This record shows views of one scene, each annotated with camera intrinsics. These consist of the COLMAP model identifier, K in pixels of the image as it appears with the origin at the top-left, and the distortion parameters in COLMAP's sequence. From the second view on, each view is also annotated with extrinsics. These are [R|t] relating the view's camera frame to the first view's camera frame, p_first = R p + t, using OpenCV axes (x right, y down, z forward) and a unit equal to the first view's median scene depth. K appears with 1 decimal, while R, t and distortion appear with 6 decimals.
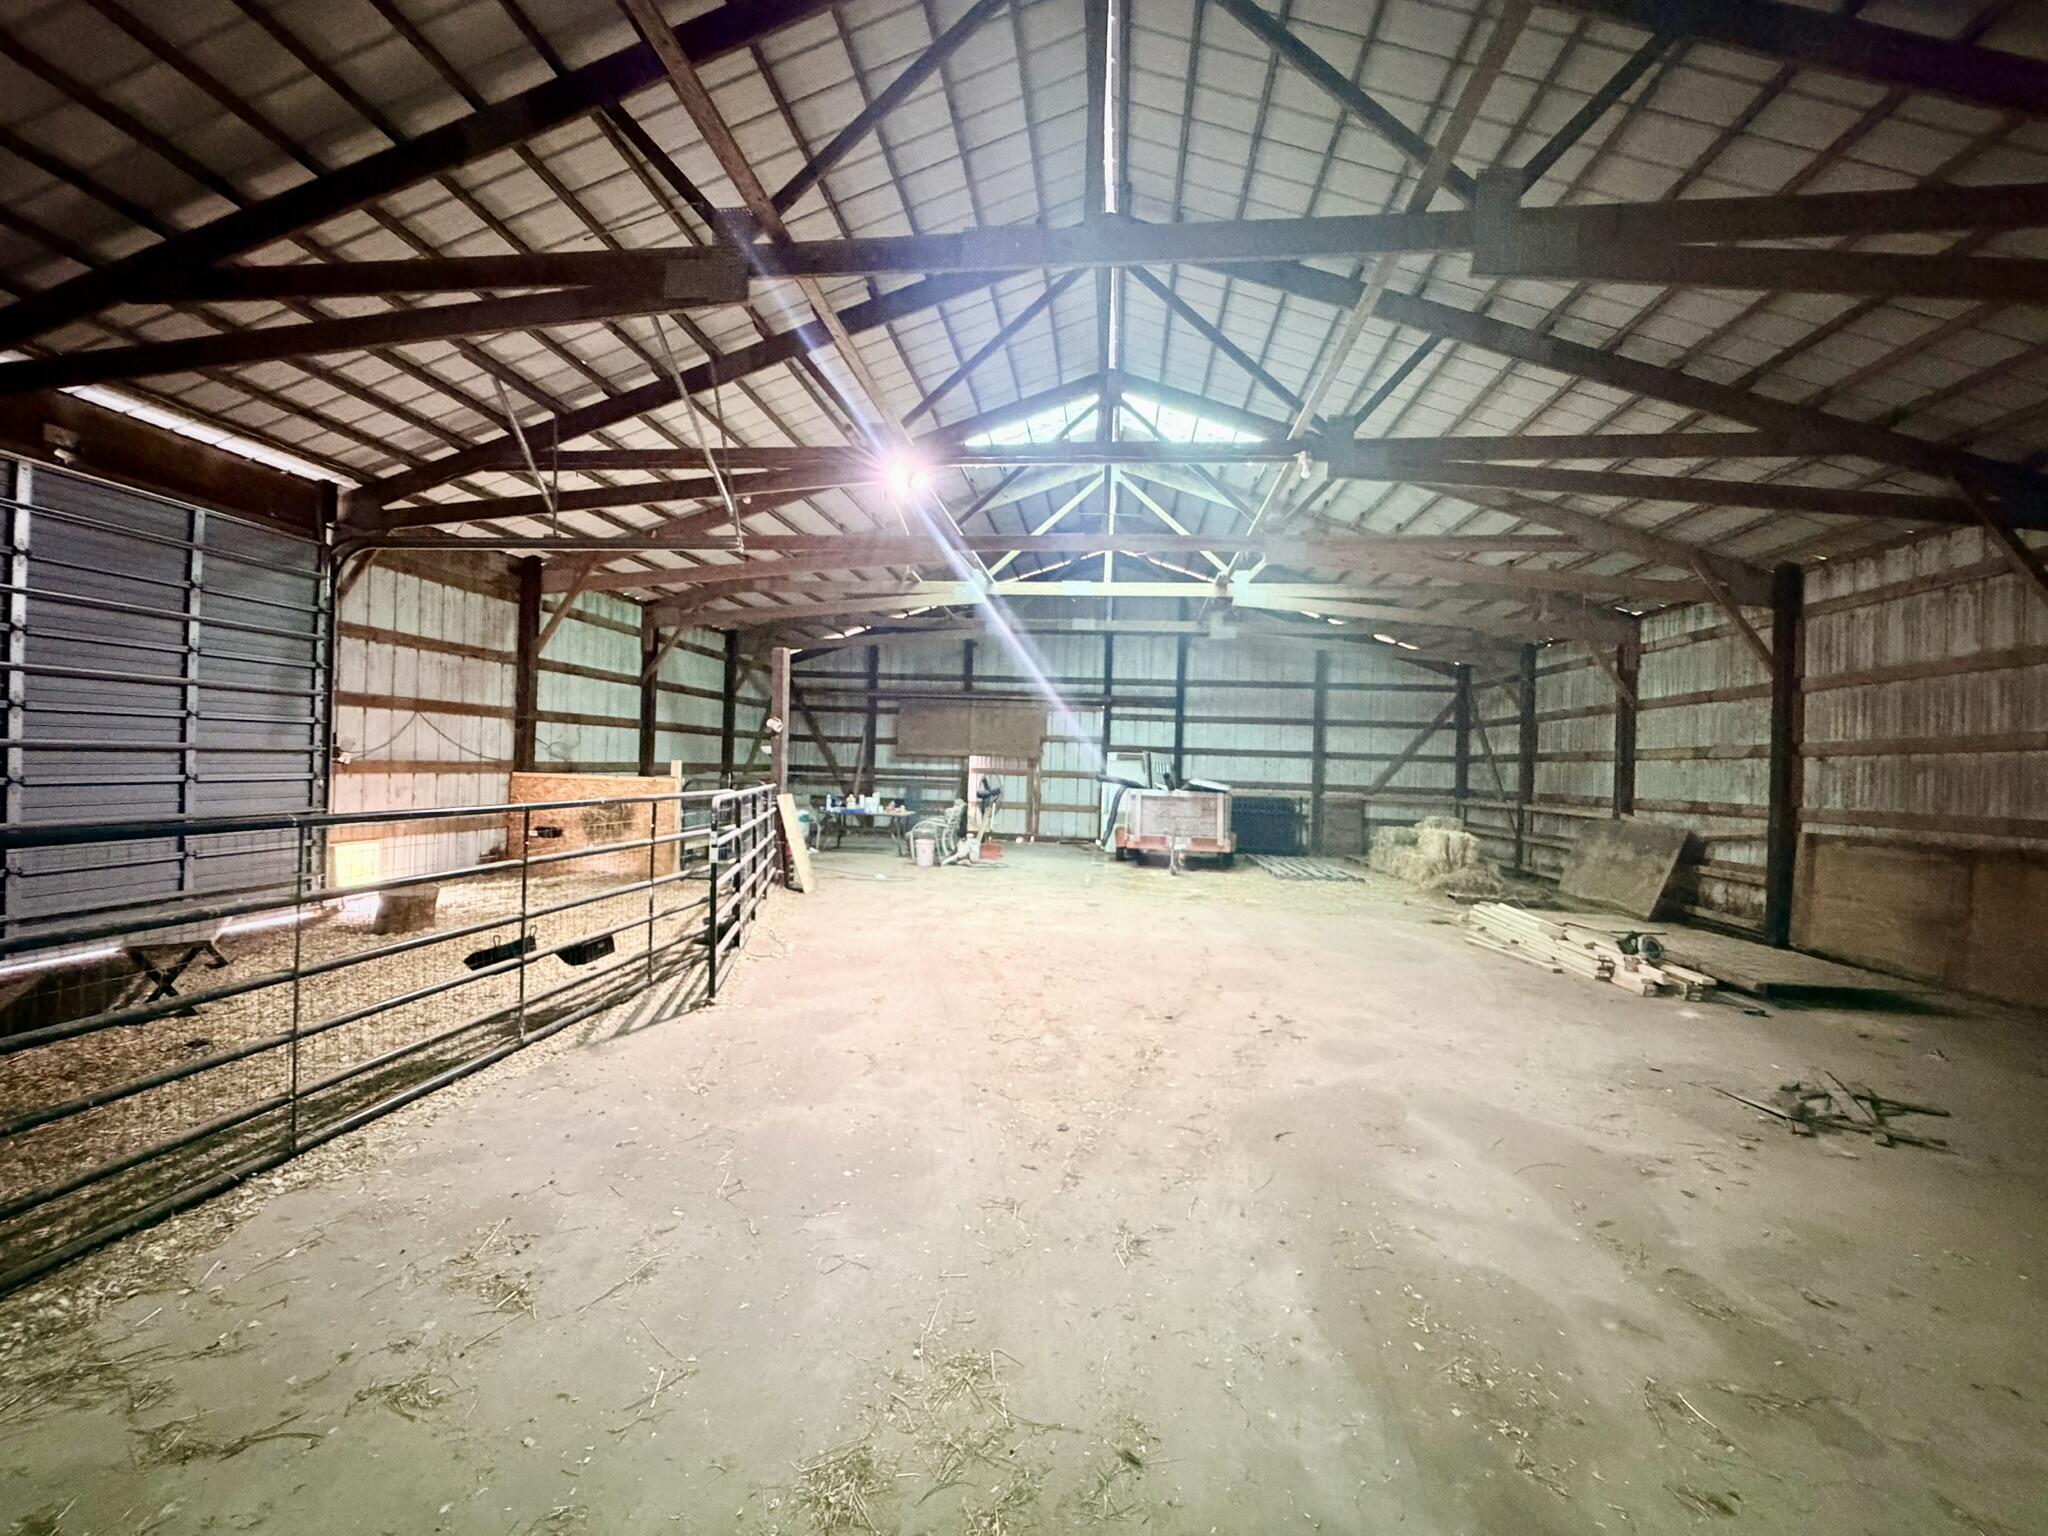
lens RADIAL K [[812.1, 0, 1020.6], [0, 812.1, 767.3], [0, 0, 1]] dist [-0.003353, 0.000885]
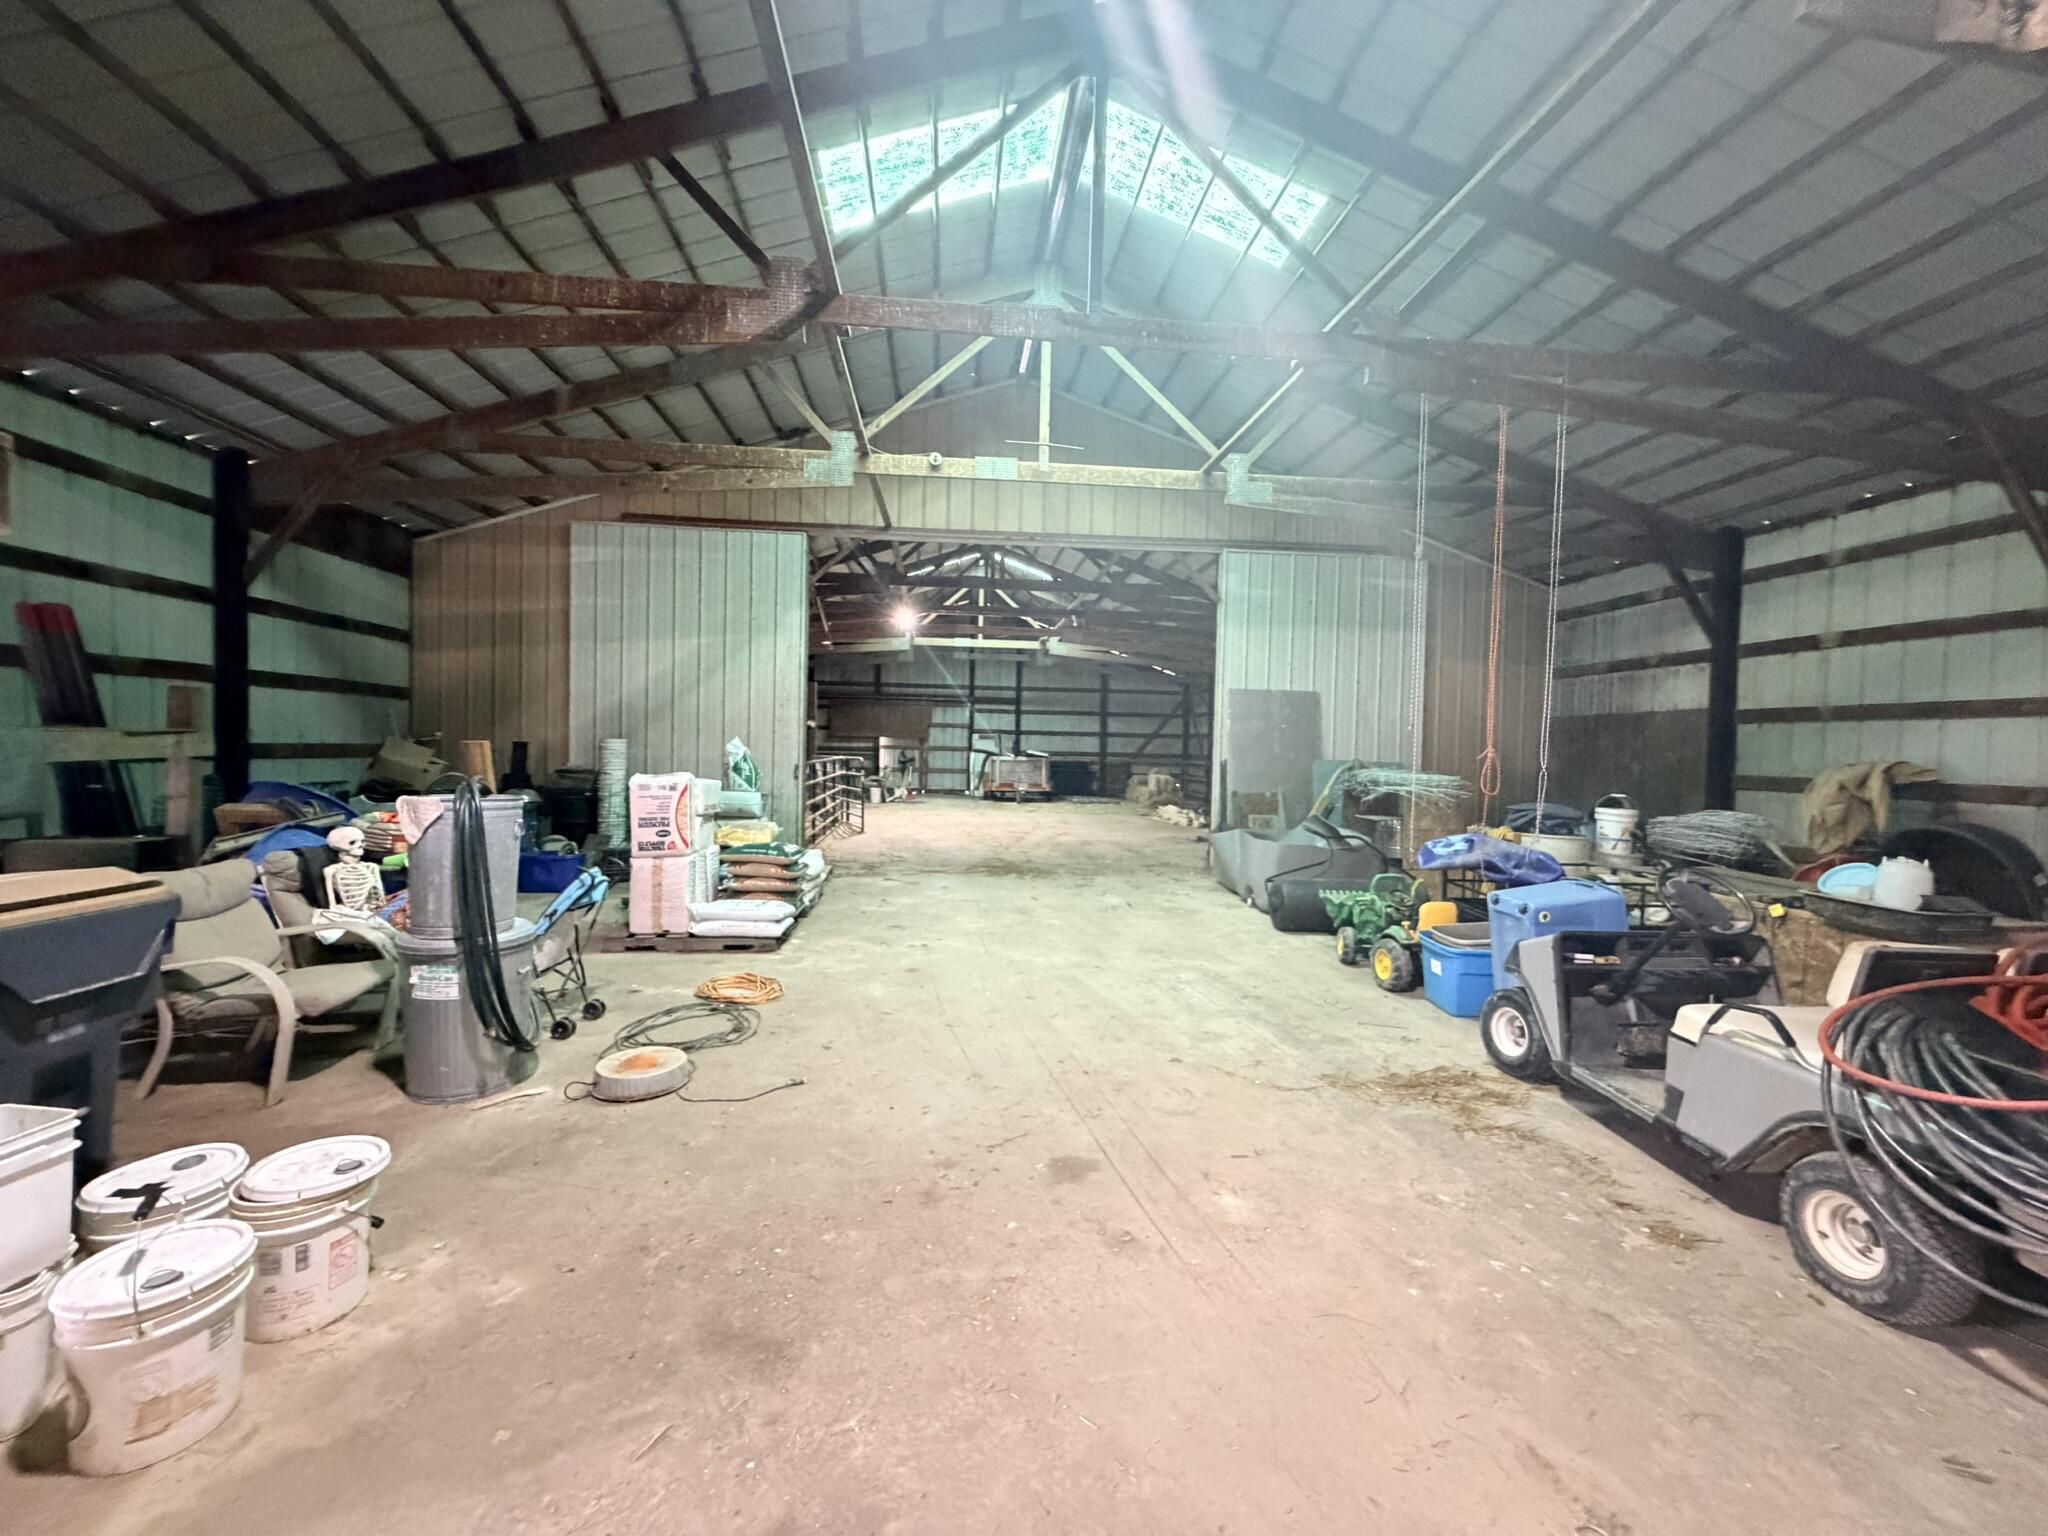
lens RADIAL K [[812.1, 0, 1029.7], [0, 812.1, 769.6], [0, 0, 1]] dist [-0.003353, 0.000885]
pose [[0.974948, -0.019157, 0.221604, -0.133129], [0.011496, 0.999292, 0.035811, -0.004713], [-0.222134, -0.032367, 0.974479, -0.542067]]
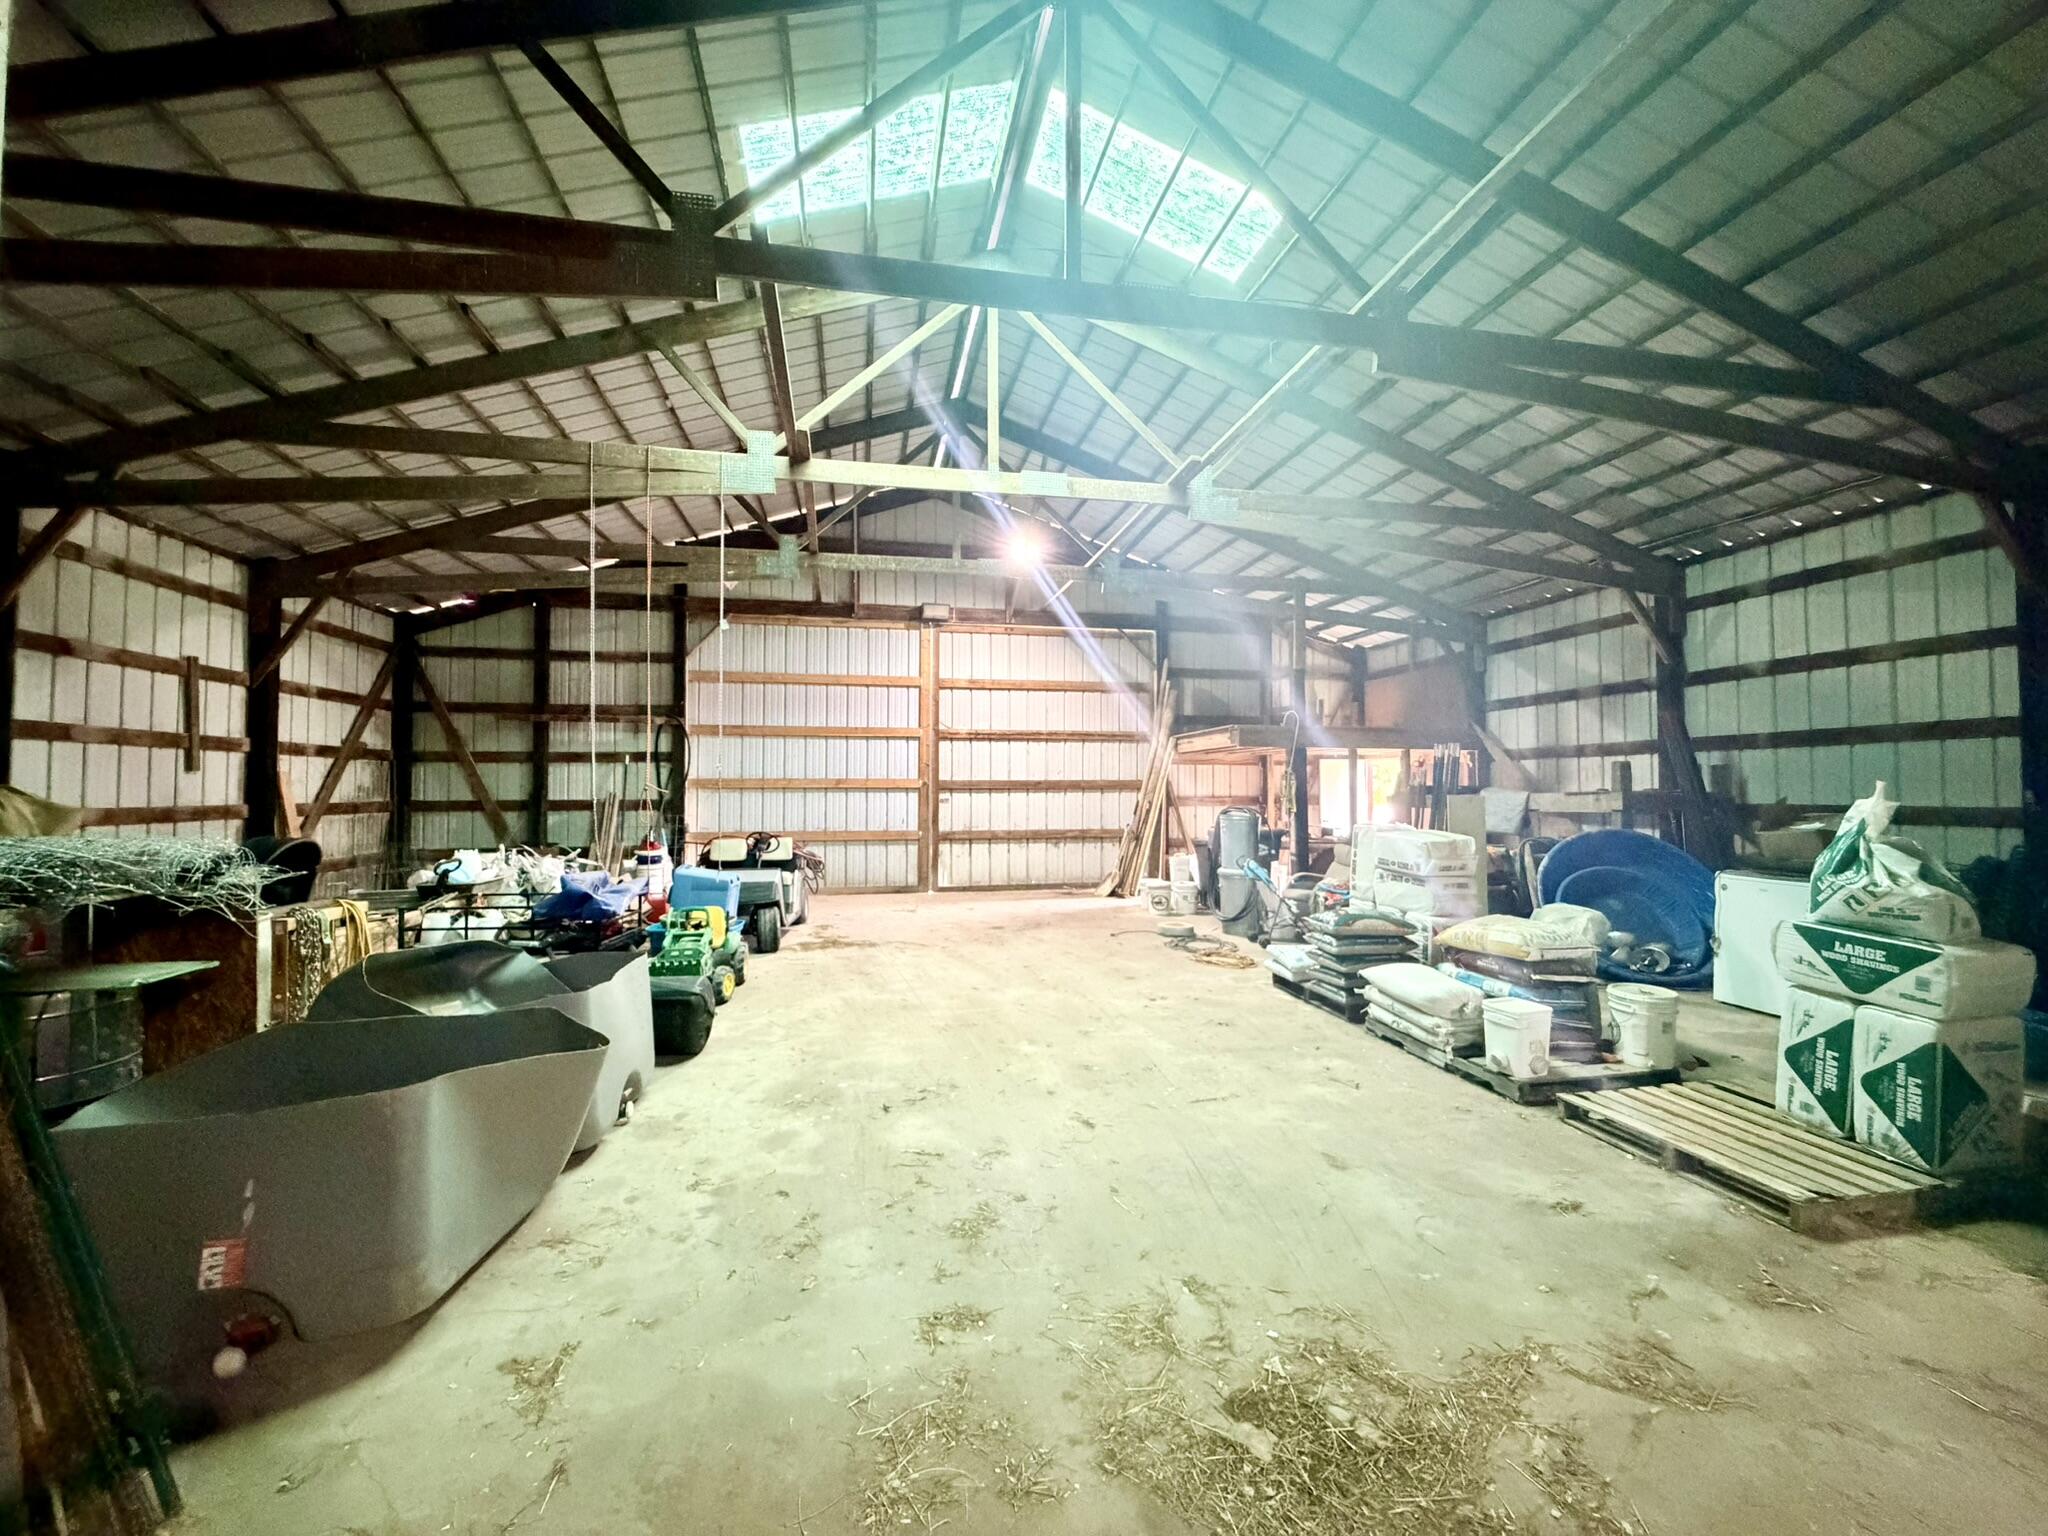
lens RADIAL K [[812.1, 0, 1041.7], [0, 812.1, 760.3], [0, 0, 1]] dist [-0.003353, 0.000885]
pose [[0.950790, -0.024067, 0.308899, -0.082529], [0.033548, 0.999114, -0.025418, -0.004769], [-0.308013, 0.034530, 0.950755, 0.009523]]
